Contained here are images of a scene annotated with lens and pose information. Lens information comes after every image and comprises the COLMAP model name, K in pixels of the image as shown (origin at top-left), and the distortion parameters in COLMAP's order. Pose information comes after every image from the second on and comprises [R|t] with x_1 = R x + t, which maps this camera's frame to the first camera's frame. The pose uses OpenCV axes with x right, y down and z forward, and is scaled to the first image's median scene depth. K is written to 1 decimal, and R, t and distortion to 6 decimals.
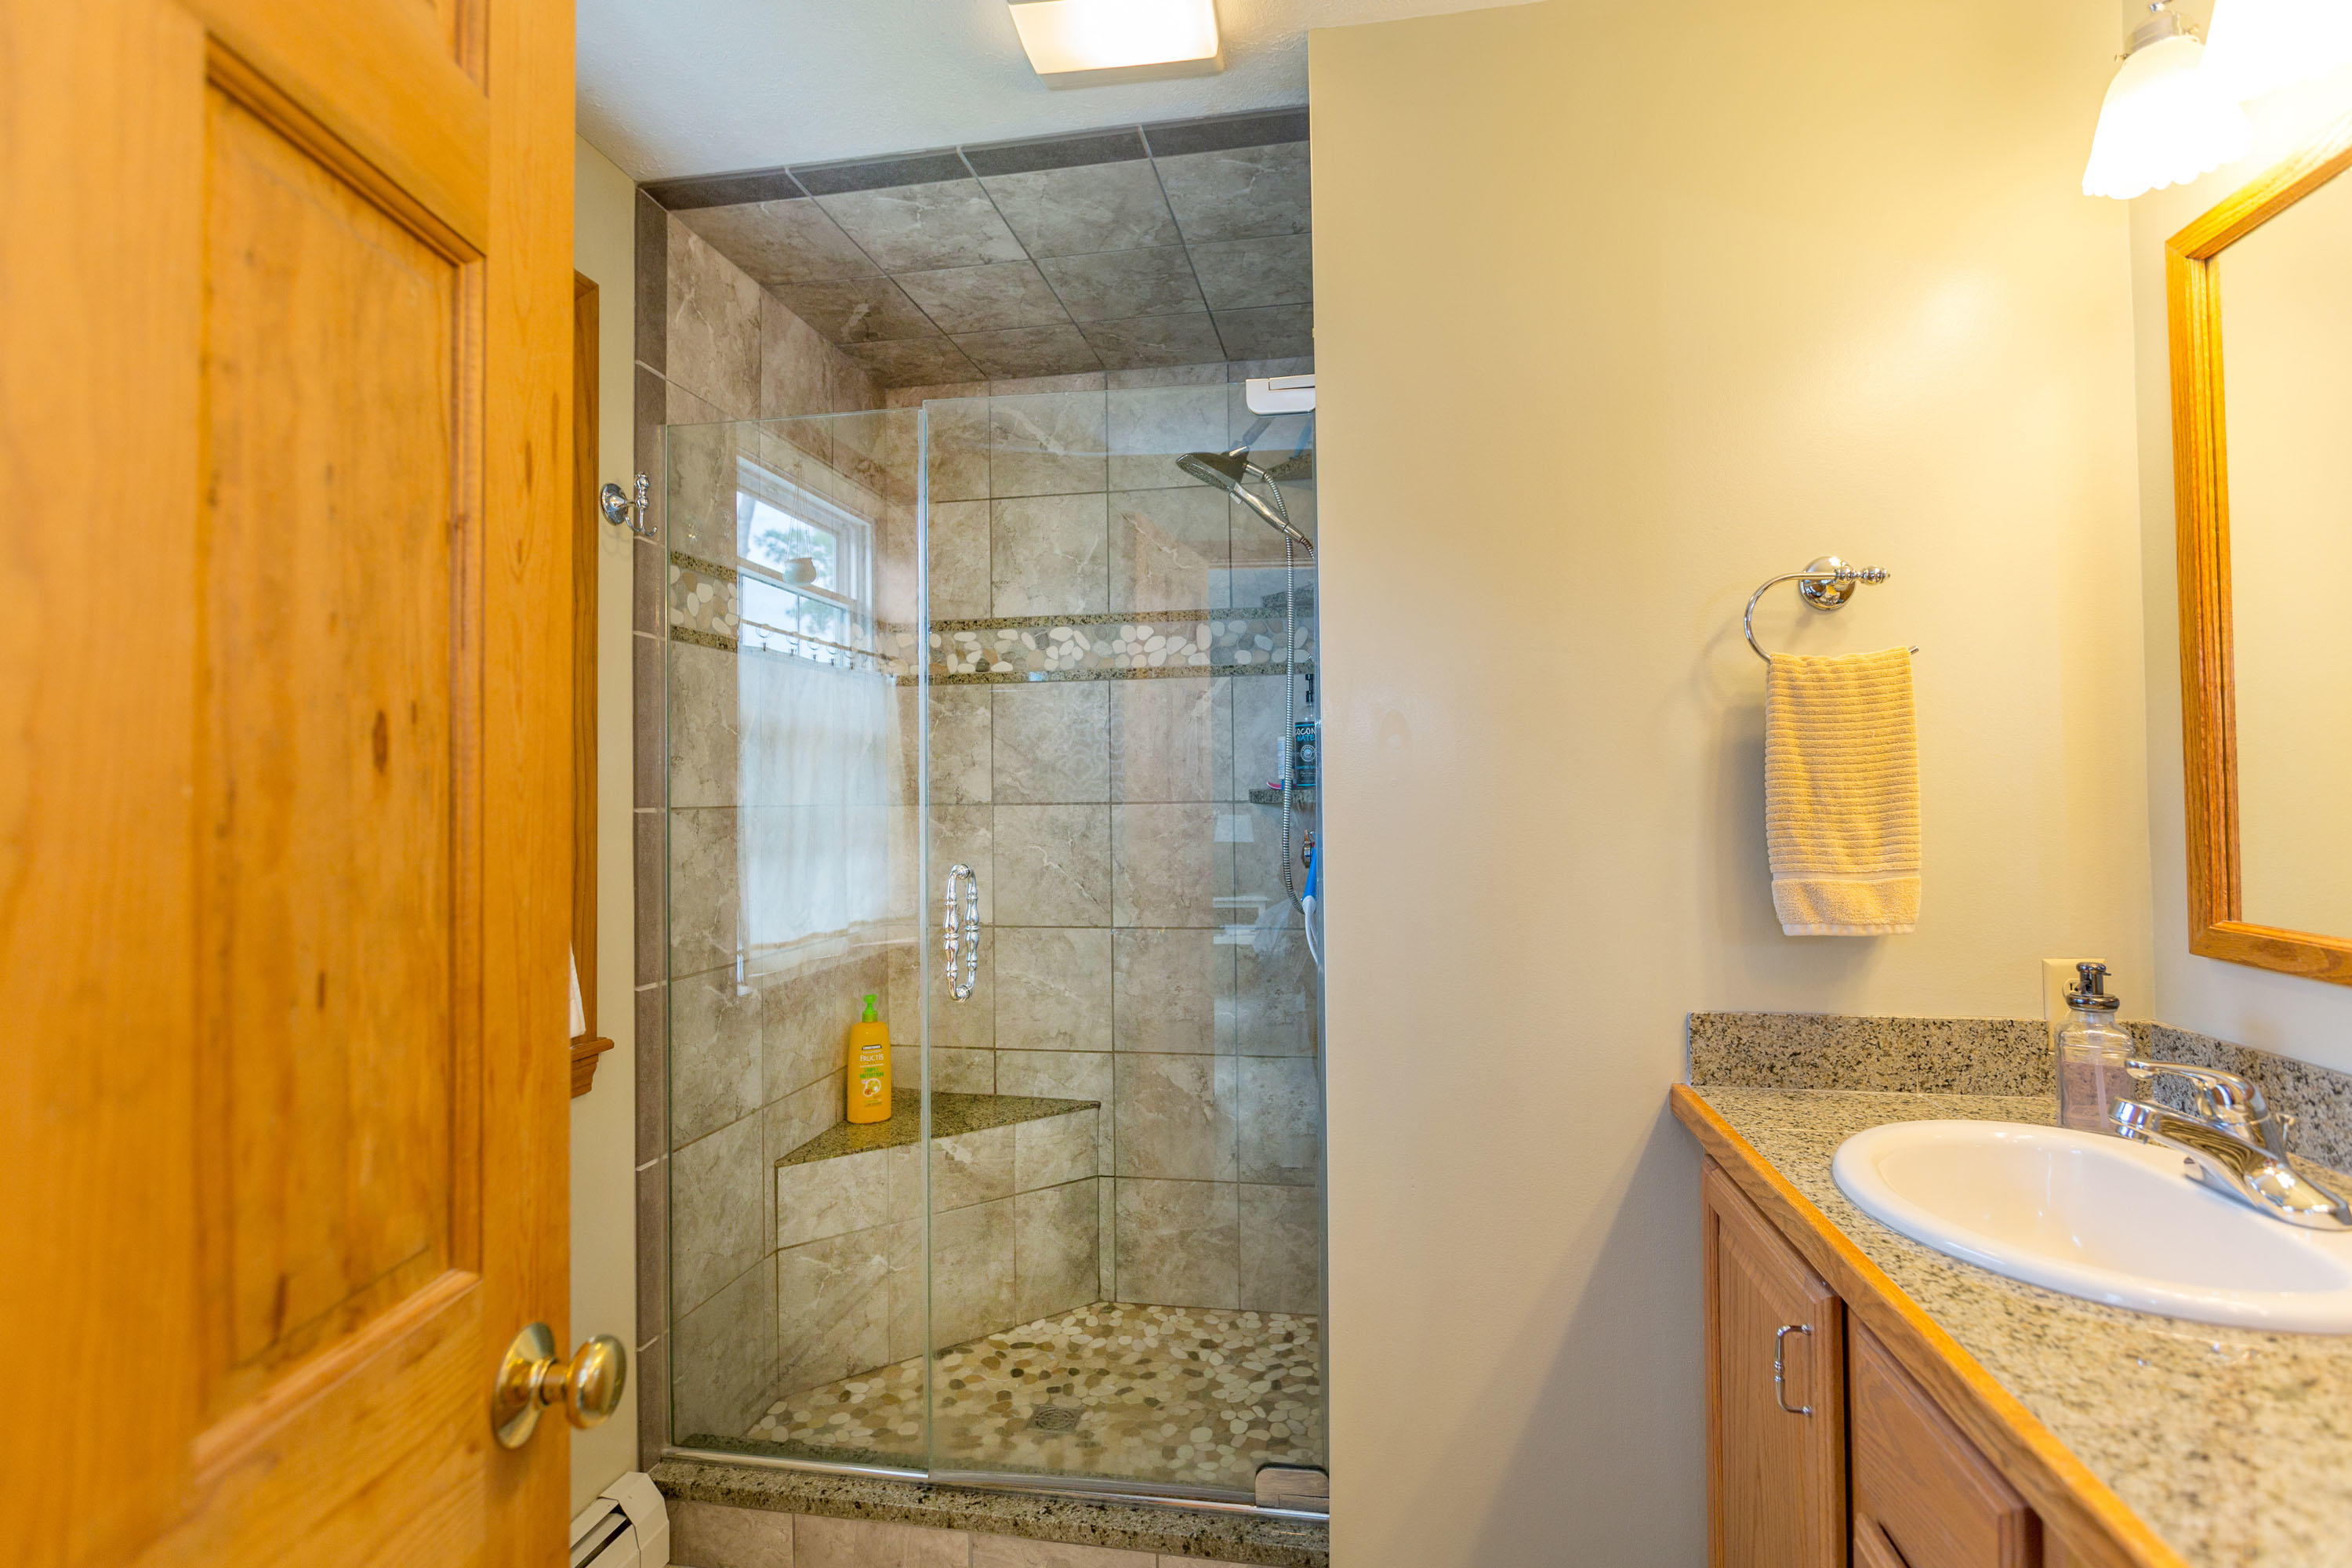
lens RADIAL K [[1112.2, 0, 1176.0], [0, 1112.2, 784.0], [0, 0, 1]] dist [-0.000561, -0.000127]
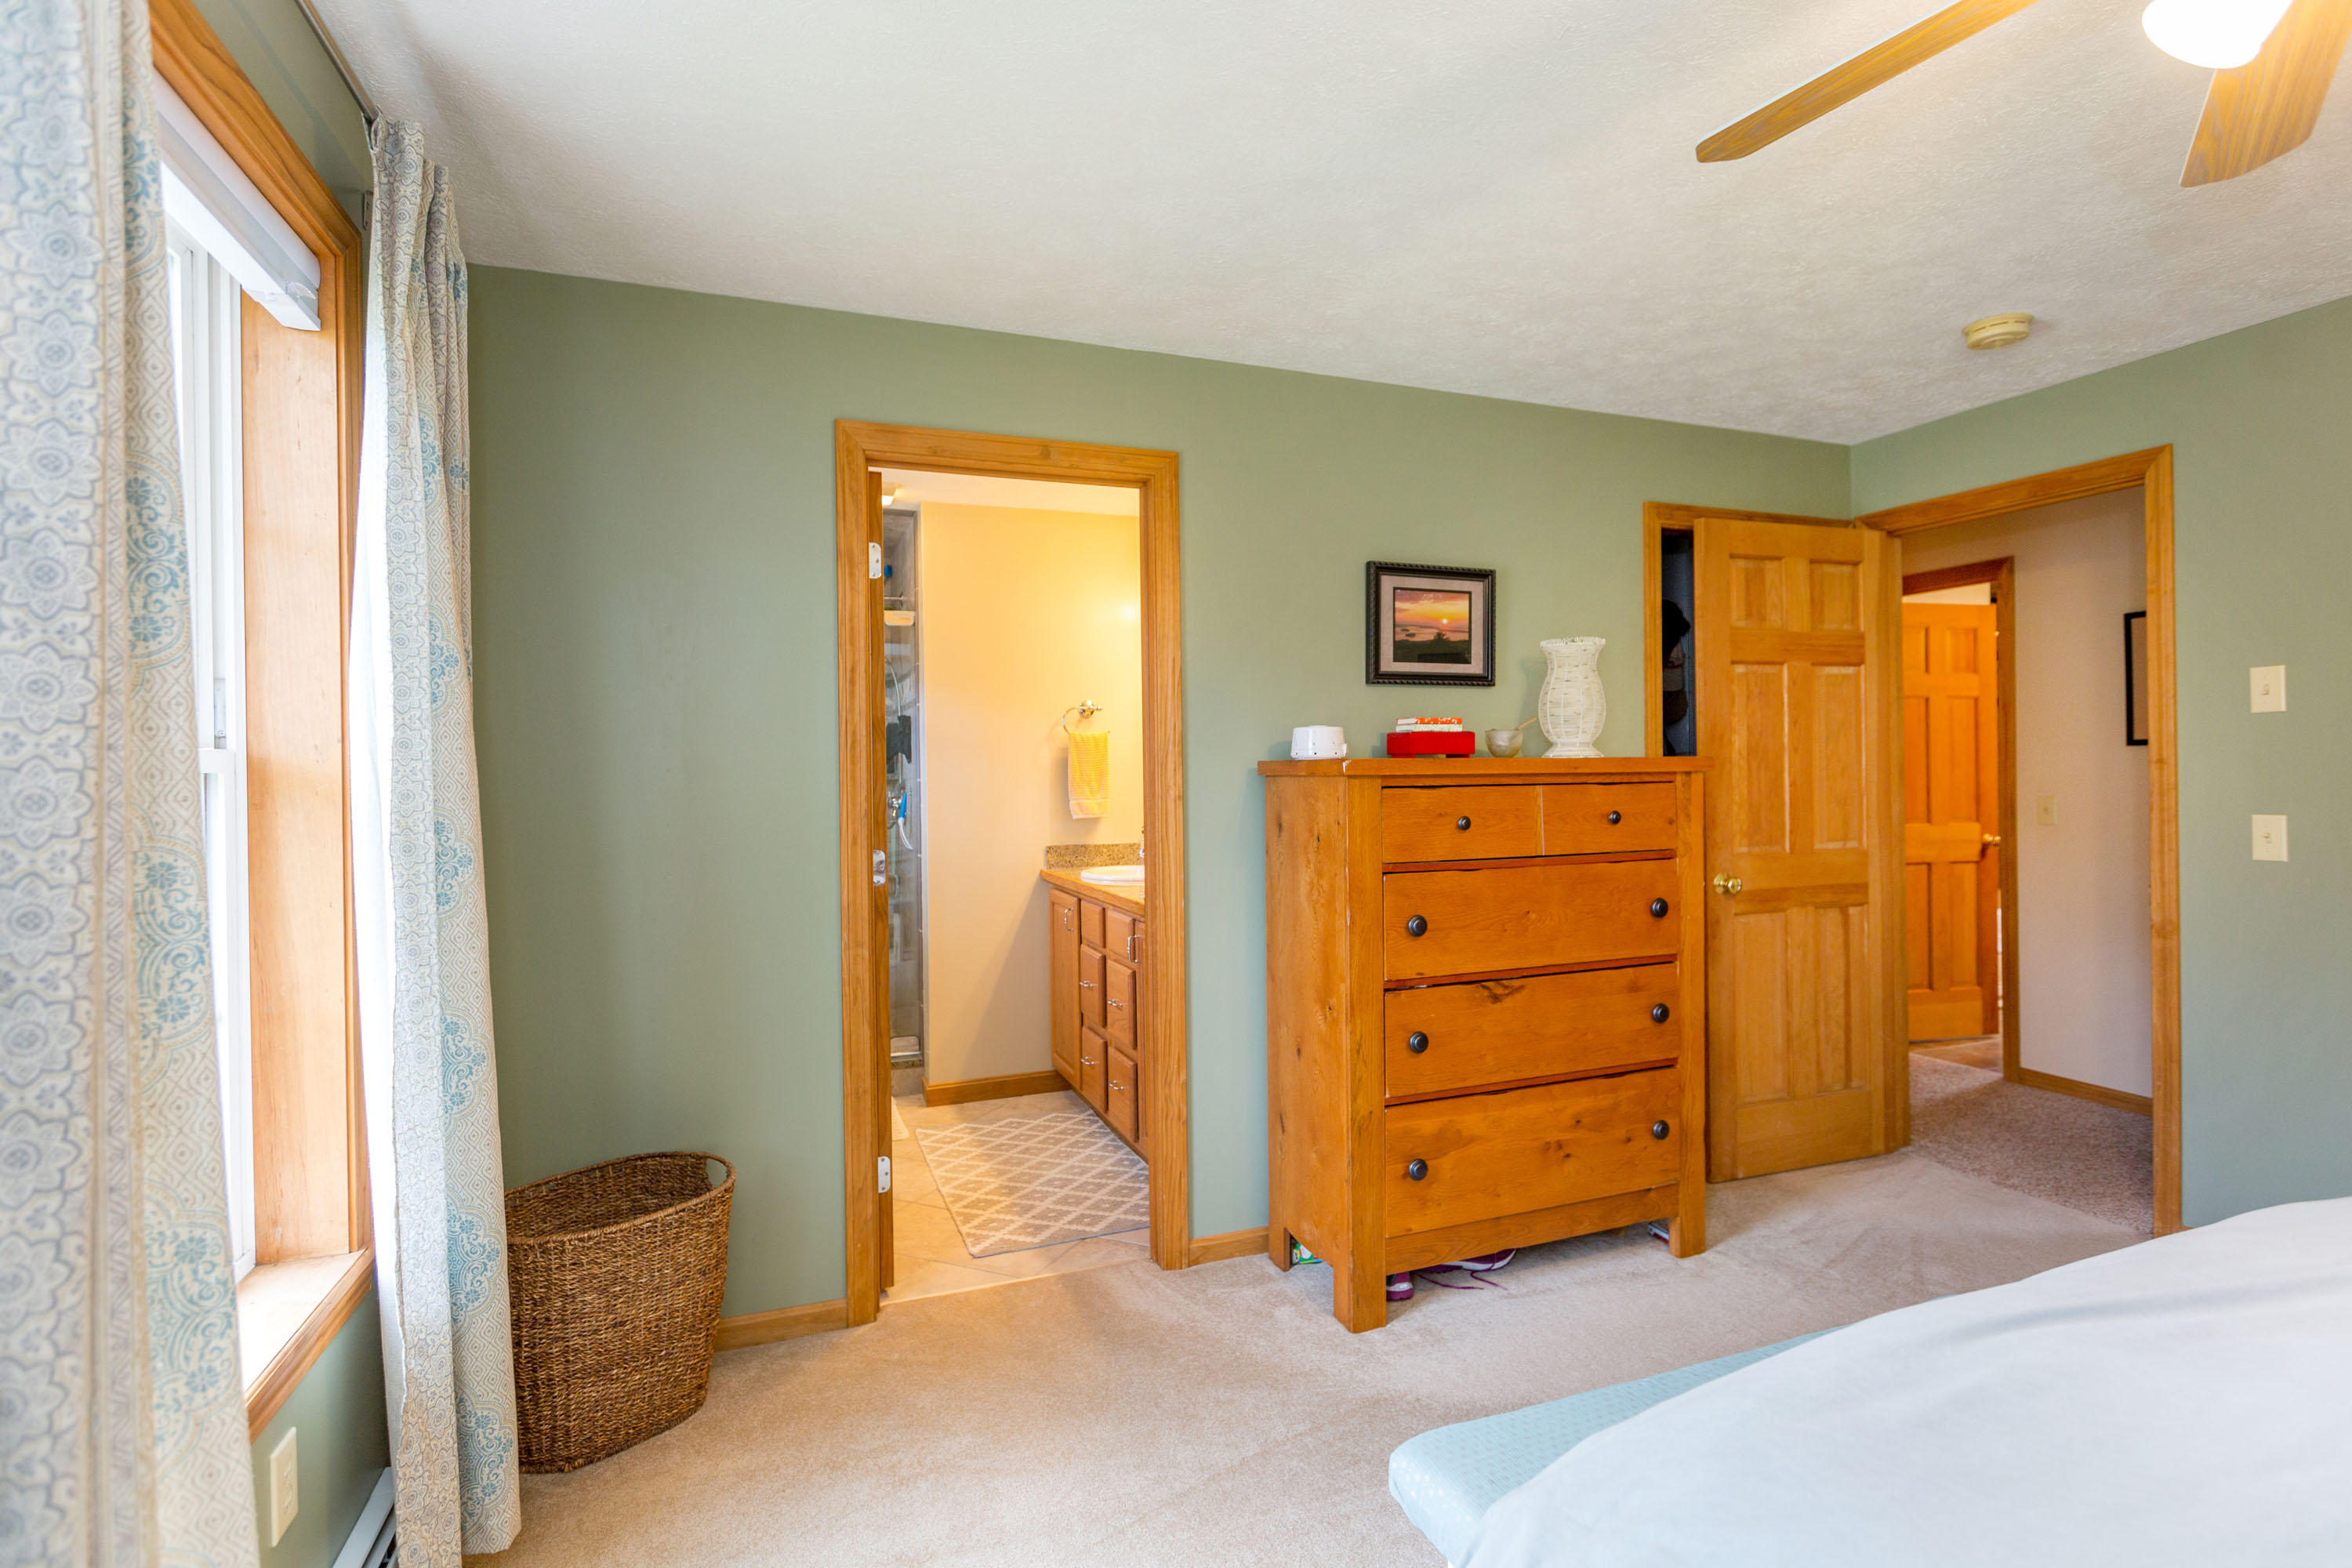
lens RADIAL K [[1112.2, 0, 1176.0], [0, 1112.2, 784.0], [0, 0, 1]] dist [-0.000561, -0.000127]
pose [[0.860097, 0.001643, 0.510129, -0.851210], [-0.011949, 0.999785, 0.016927, -0.021410], [-0.509991, -0.020654, 0.859932, -1.941090]]
